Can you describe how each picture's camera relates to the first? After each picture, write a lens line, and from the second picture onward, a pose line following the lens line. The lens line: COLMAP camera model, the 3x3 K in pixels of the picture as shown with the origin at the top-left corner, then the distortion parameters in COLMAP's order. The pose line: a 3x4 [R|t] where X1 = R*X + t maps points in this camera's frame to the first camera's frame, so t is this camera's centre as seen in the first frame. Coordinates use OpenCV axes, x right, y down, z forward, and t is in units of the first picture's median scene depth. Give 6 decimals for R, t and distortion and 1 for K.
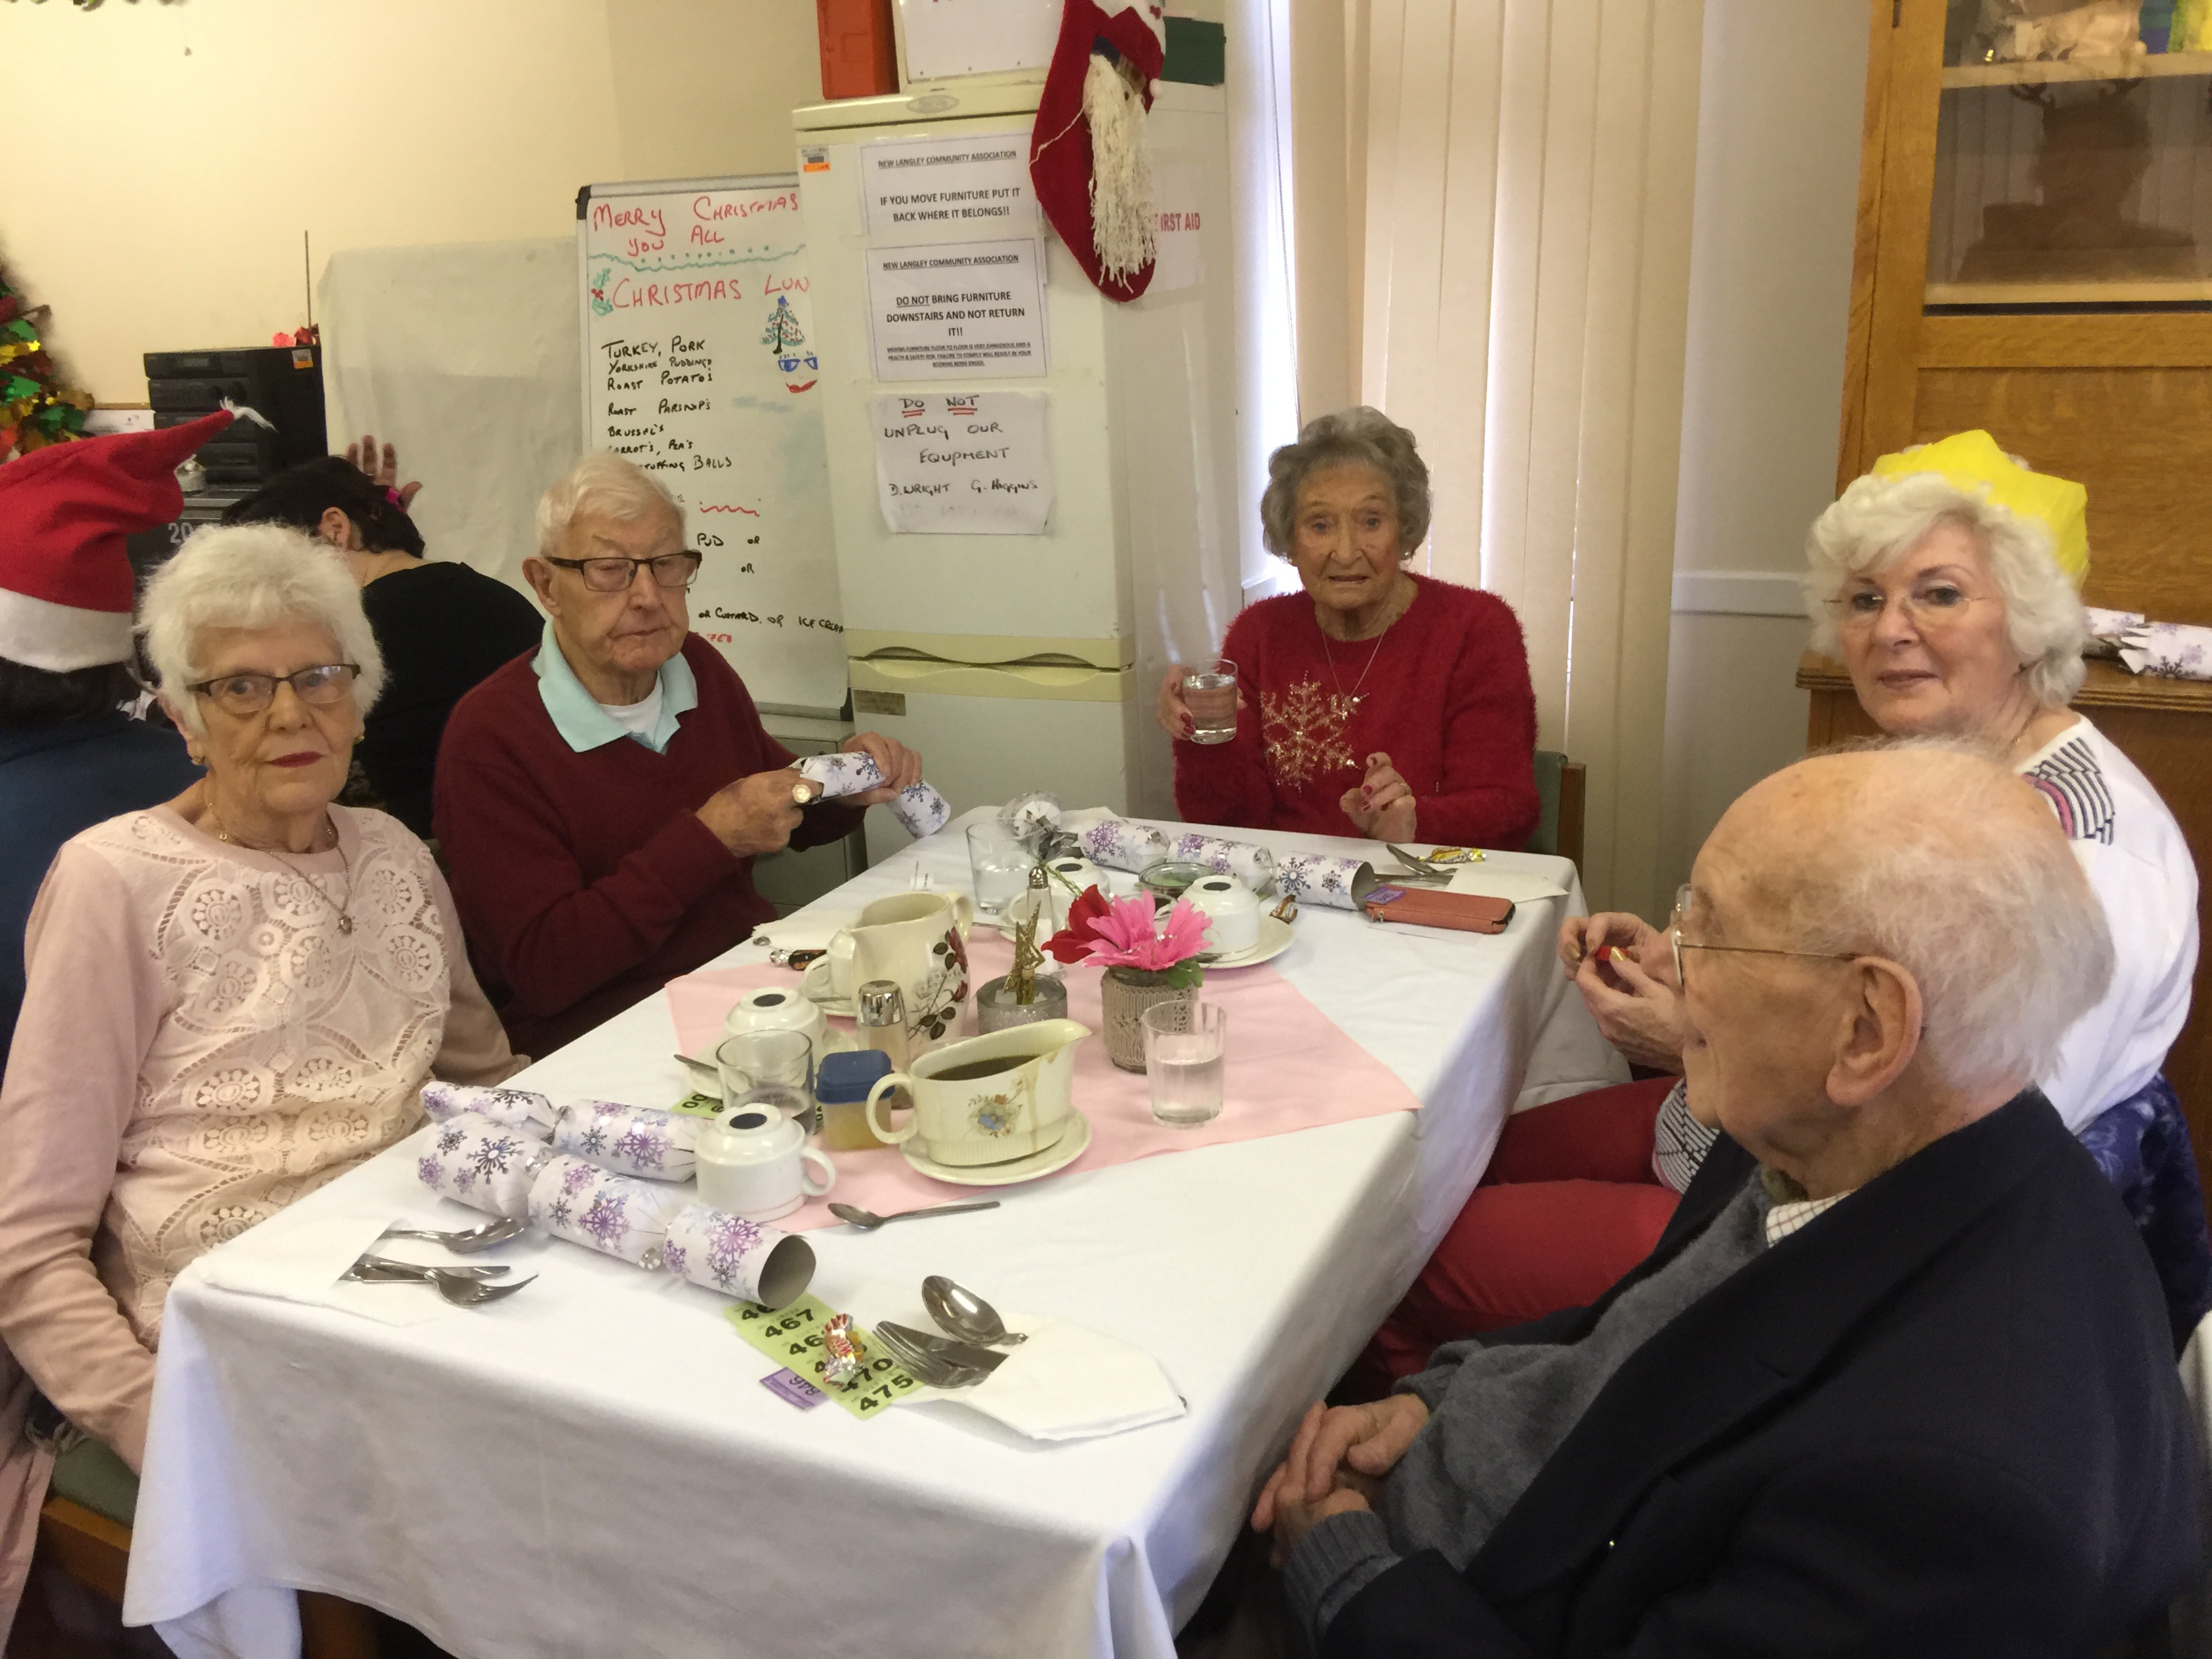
lens RADIAL K [[1858.1, 0, 1120.9], [0, 1858.1, 820.5], [0, 0, 1]] dist [0.080913, -0.141337]
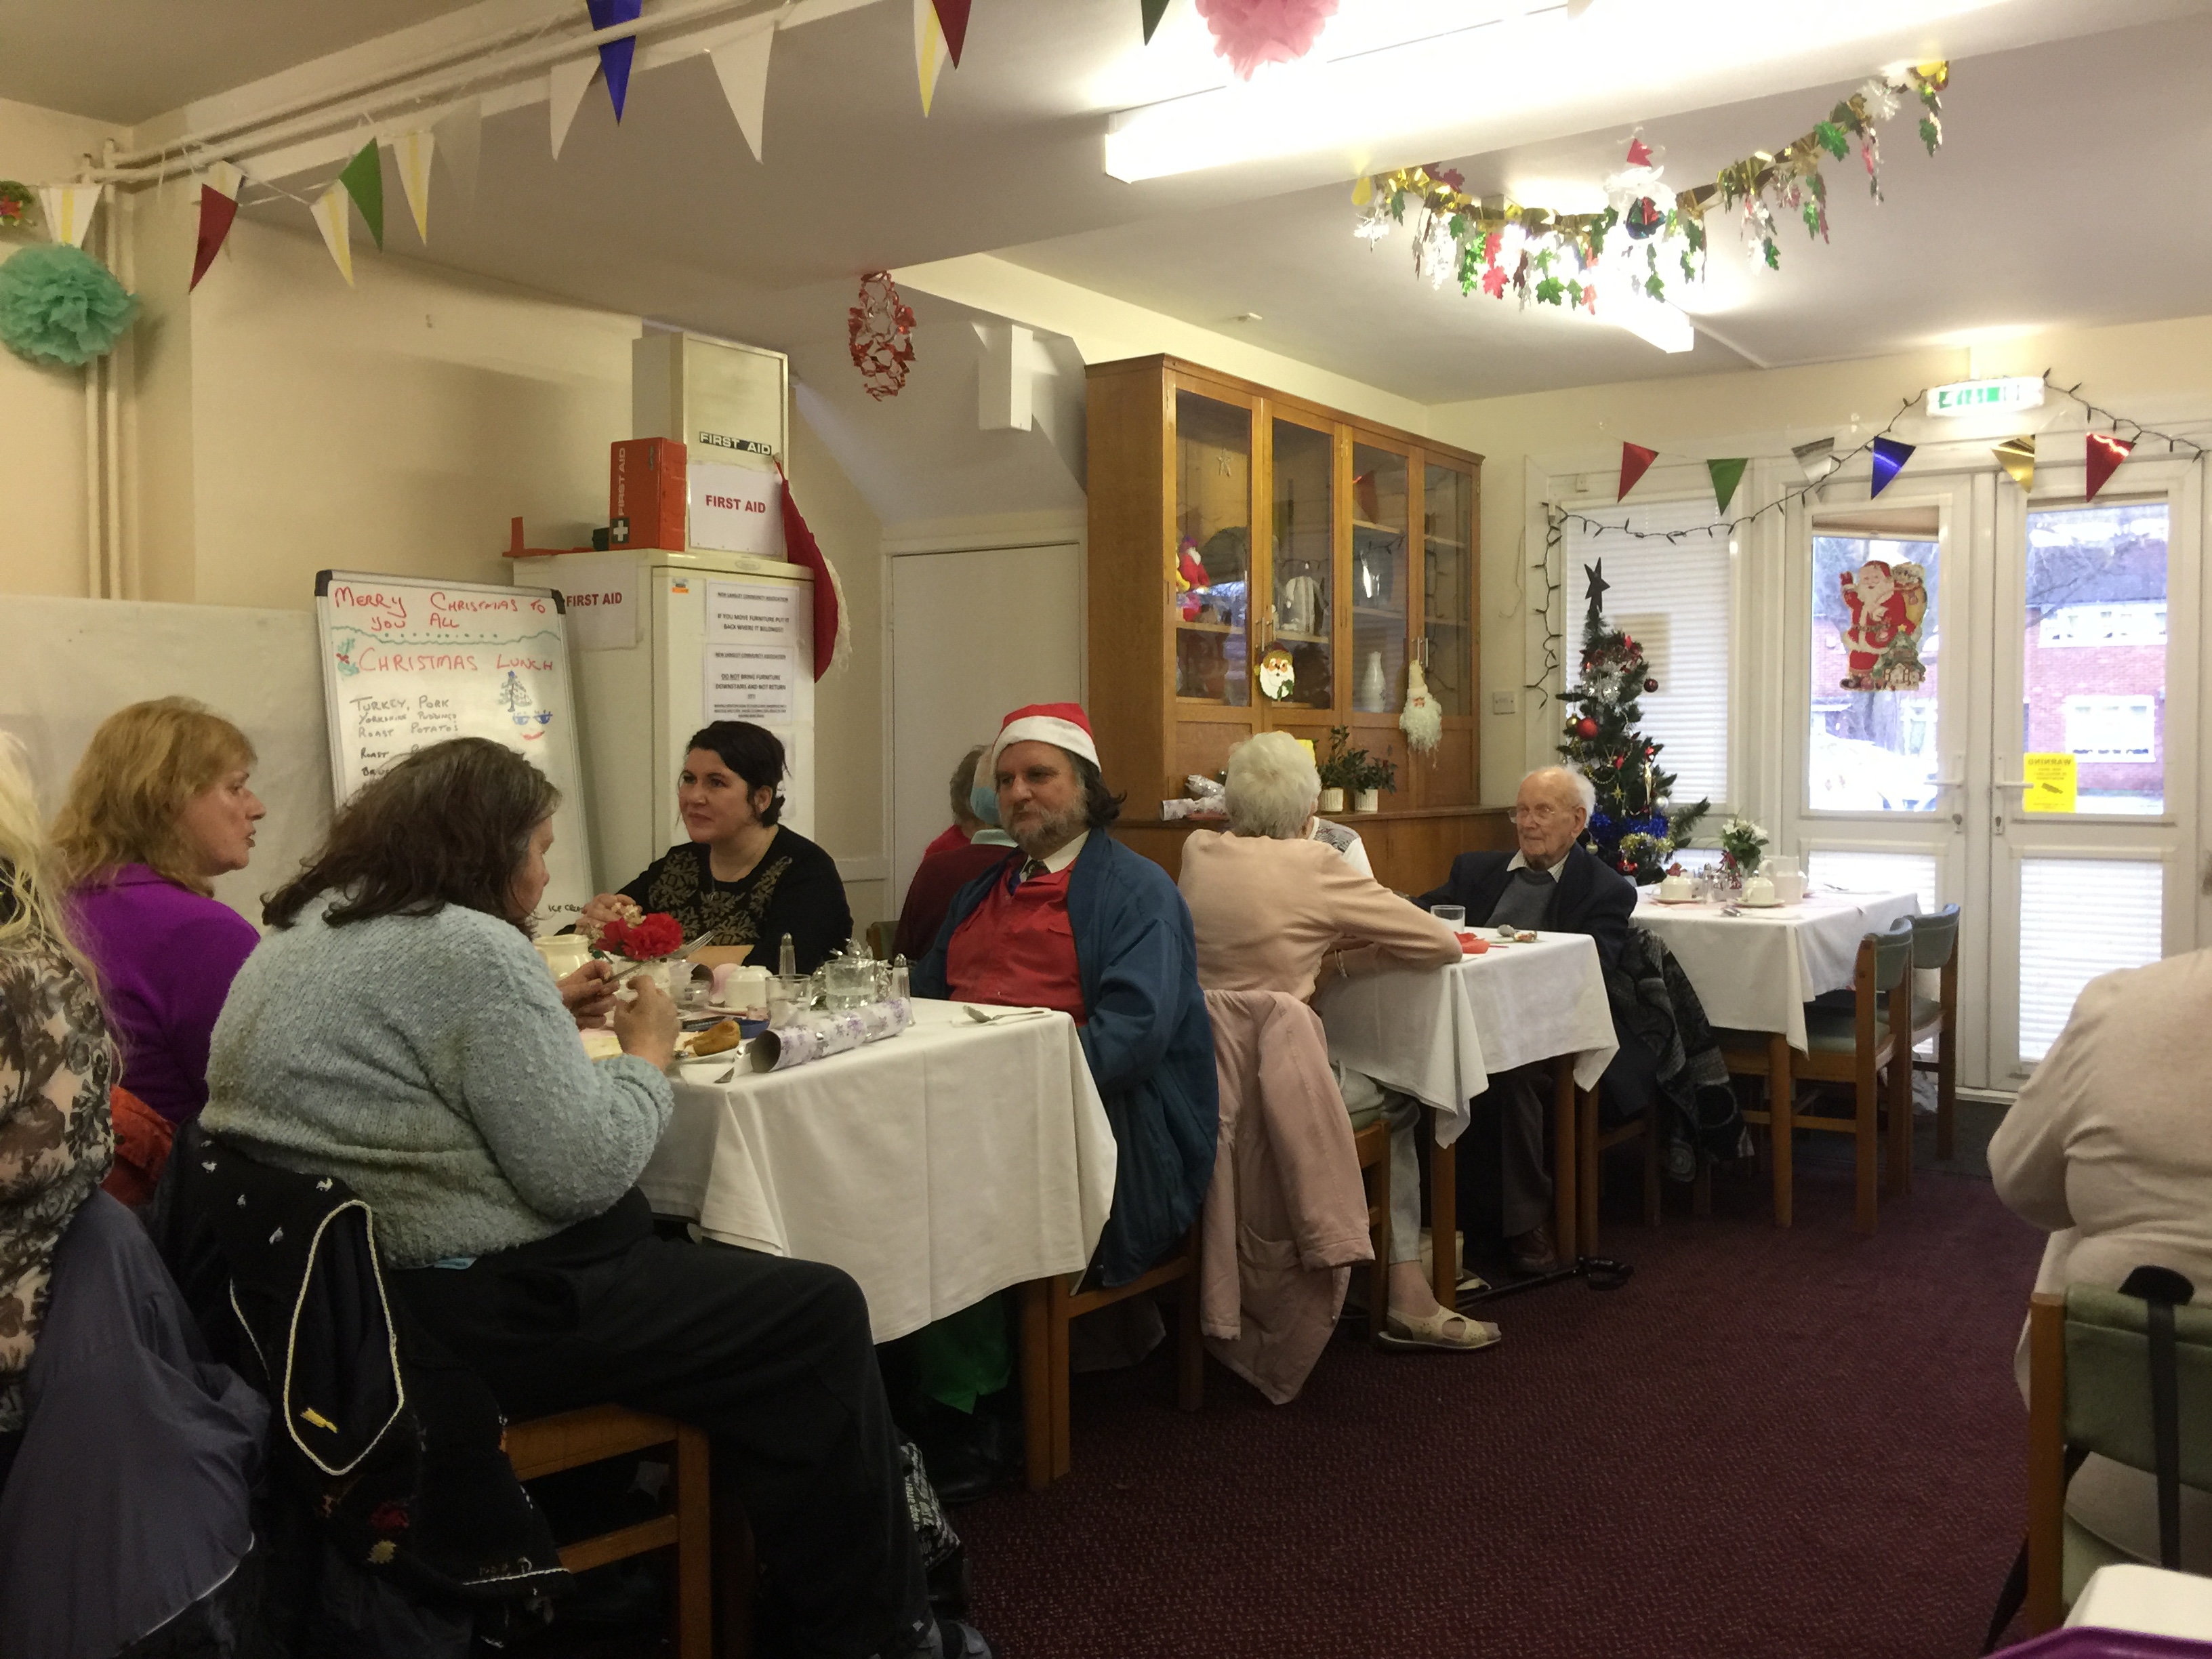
lens RADIAL K [[1806.1, 0, 1166.8], [0, 1806.1, 826.2], [0, 0, 1]] dist [0.005317, -0.081340]
pose [[0.164272, 0.000085, 0.986415, -1.375468], [0.283840, 0.957702, -0.047352, 0.020152], [-0.944695, 0.287763, 0.157300, 0.387385]]
